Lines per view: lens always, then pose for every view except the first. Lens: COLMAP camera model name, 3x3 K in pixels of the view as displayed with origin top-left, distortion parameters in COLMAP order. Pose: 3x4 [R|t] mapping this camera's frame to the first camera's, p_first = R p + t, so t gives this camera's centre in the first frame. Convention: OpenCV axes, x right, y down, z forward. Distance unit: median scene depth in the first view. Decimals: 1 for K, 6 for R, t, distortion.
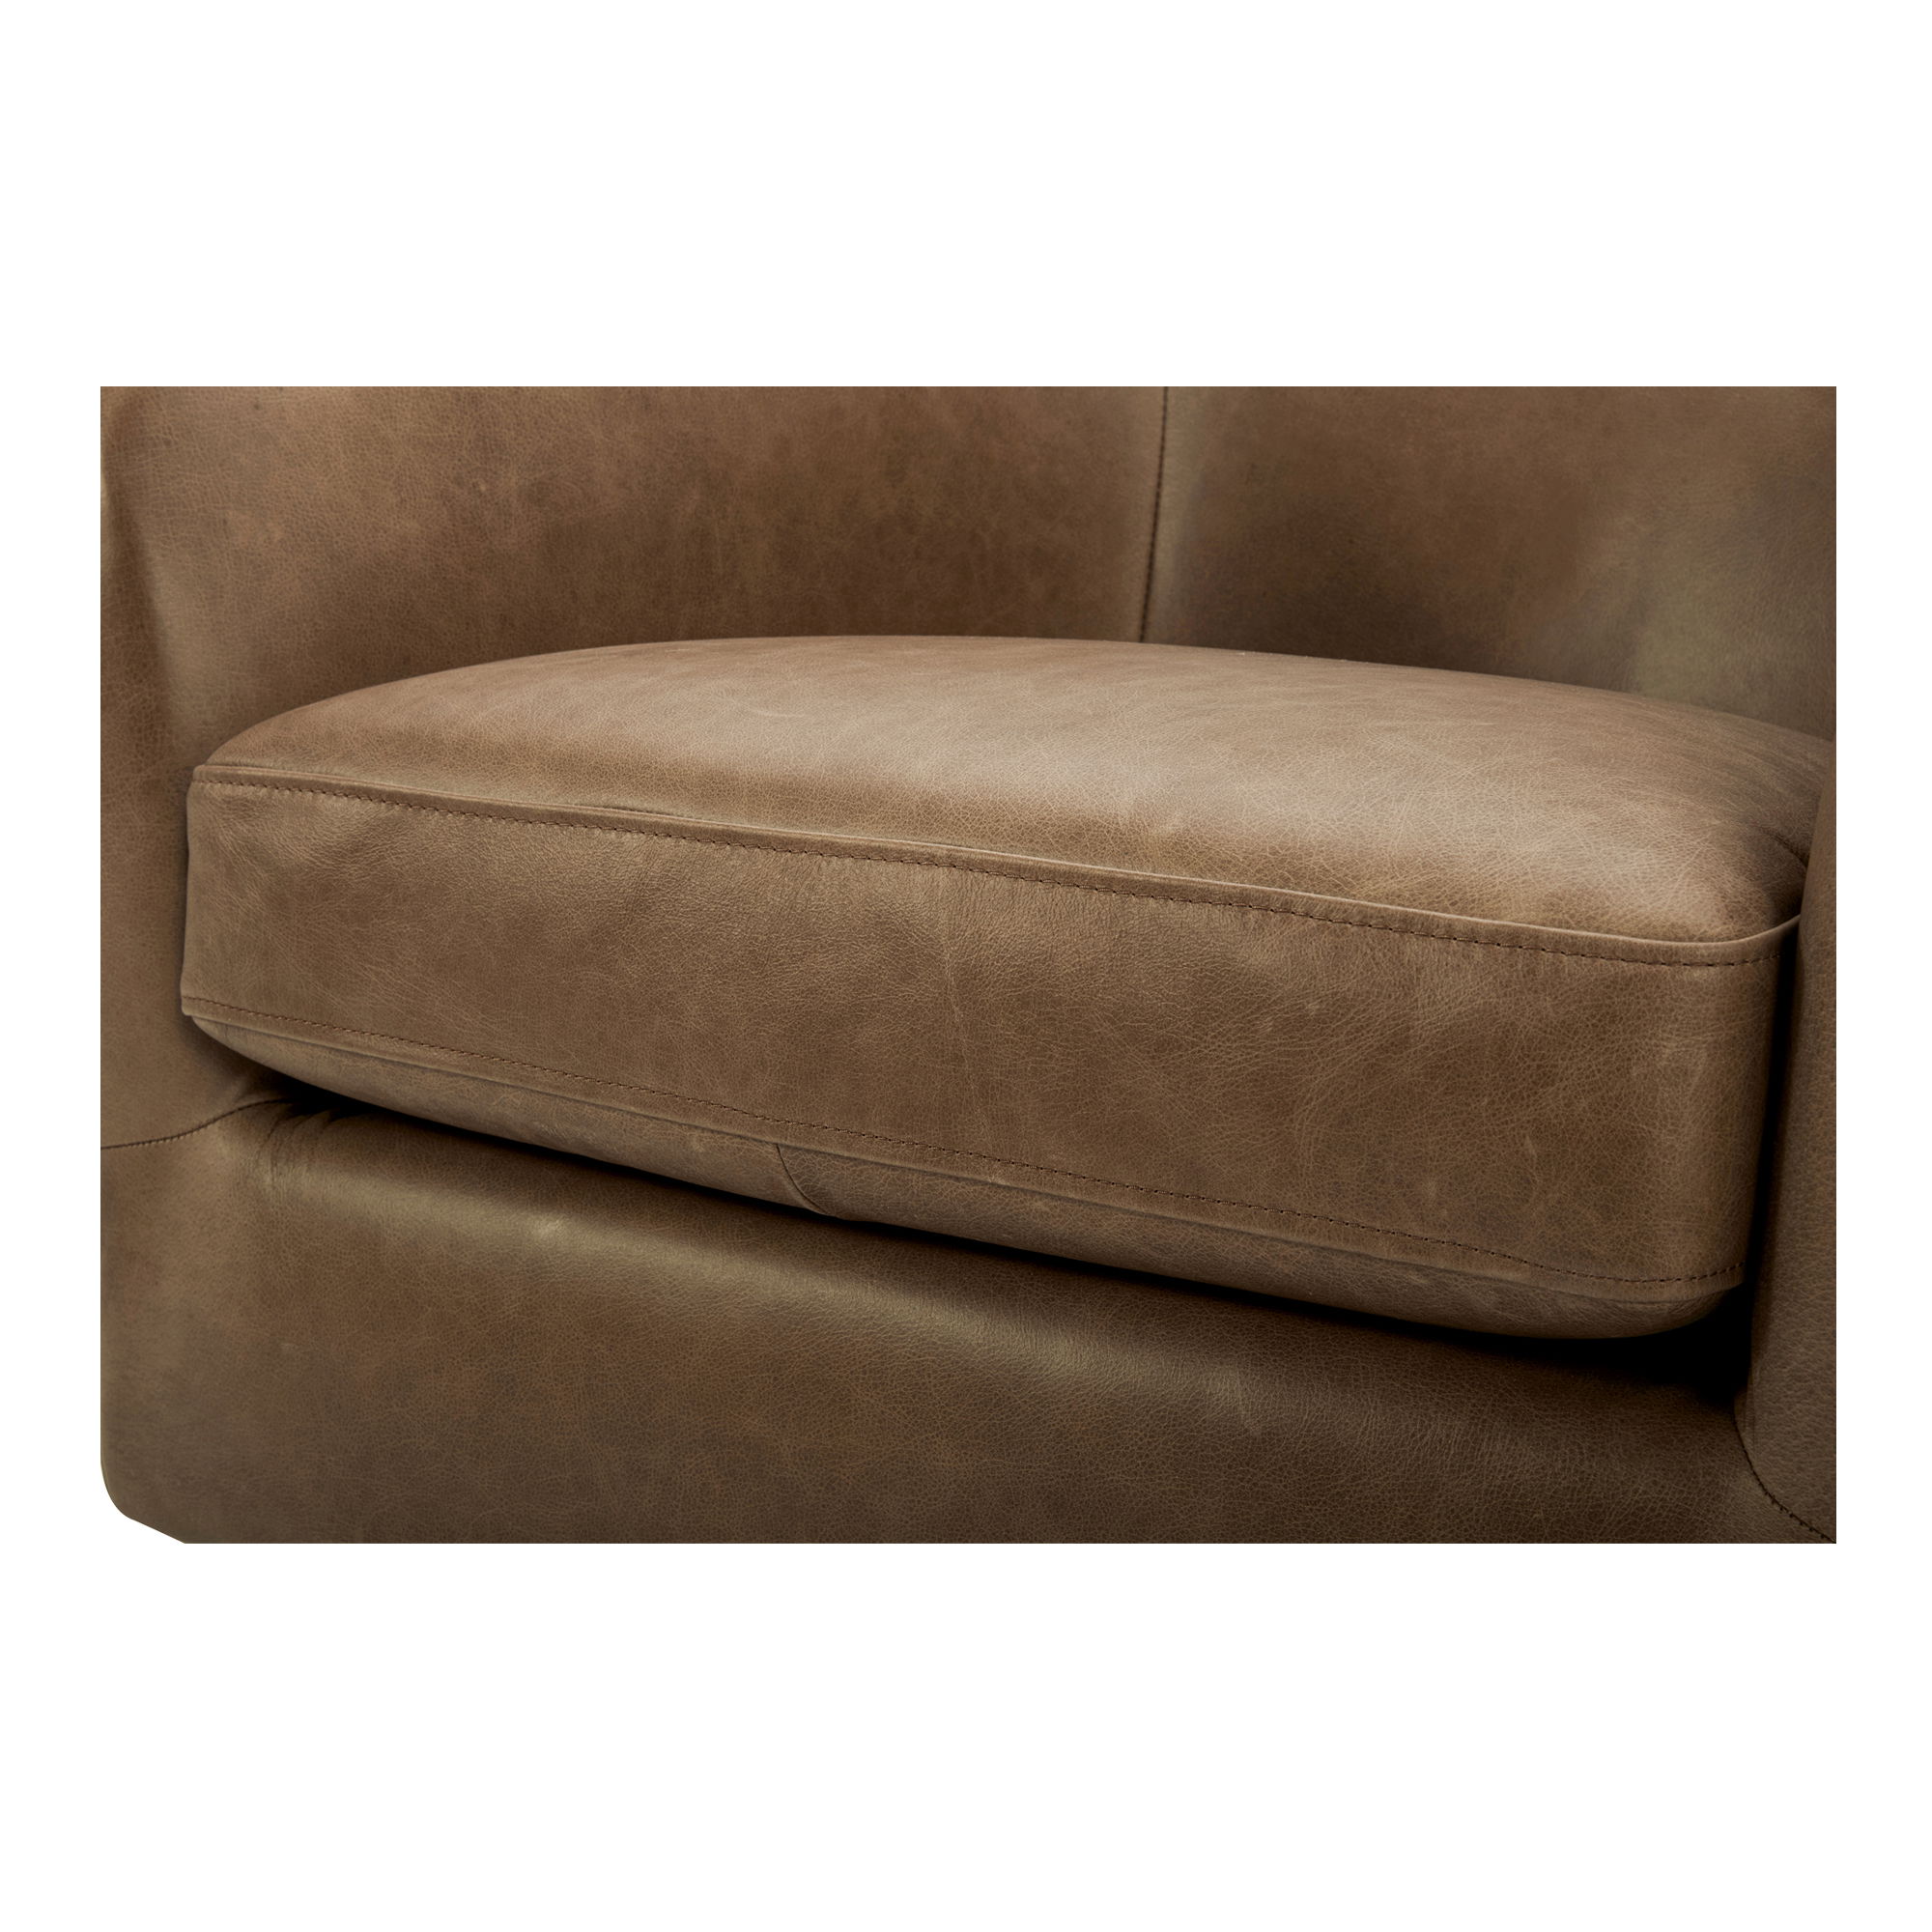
lens RADIAL K [[2979.2, 0, 966.0], [0, 2979.2, 966.0], [0, 0, 1]] dist [-0.036855, -0.089153]
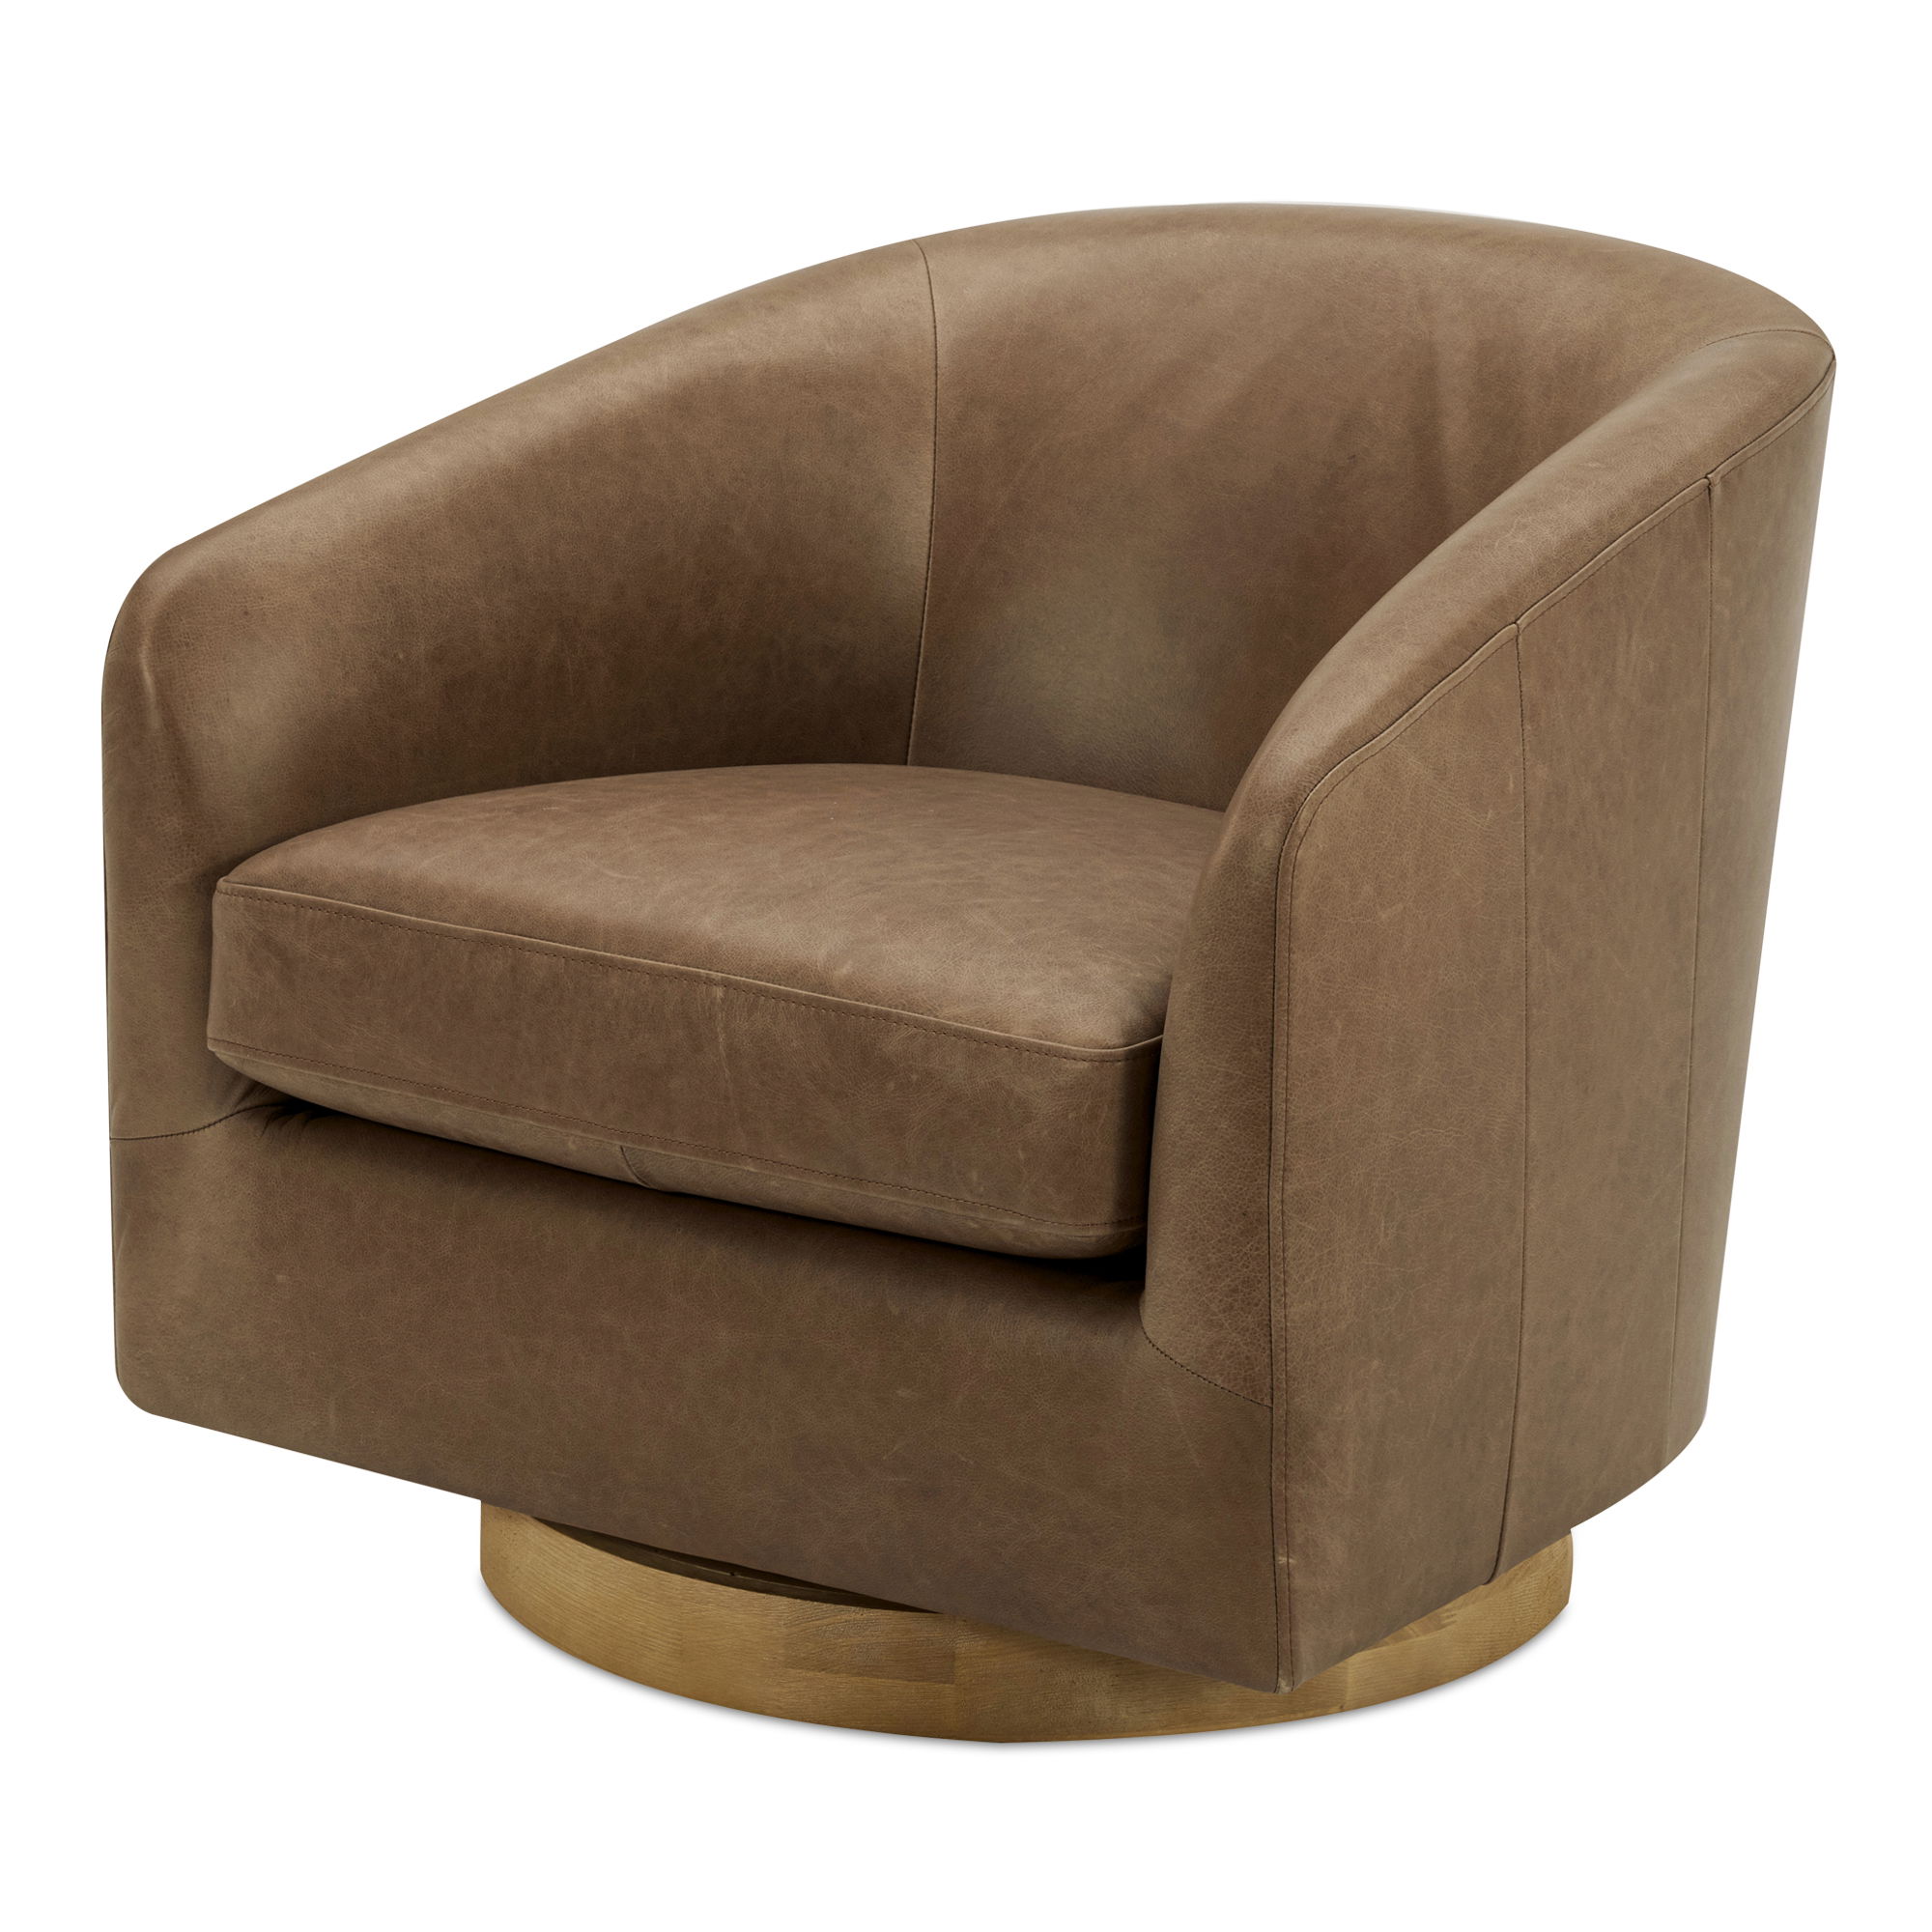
lens RADIAL K [[6875.4, 0, 966.0], [0, 6875.4, 966.0], [0, 0, 1]] dist [0.046791, 2.035597]
pose [[0.999987, 0.000761, -0.005123, 0.143878], [-0.000477, 0.998470, 0.055288, -0.245152], [0.005157, -0.055285, 0.998457, -2.740629]]
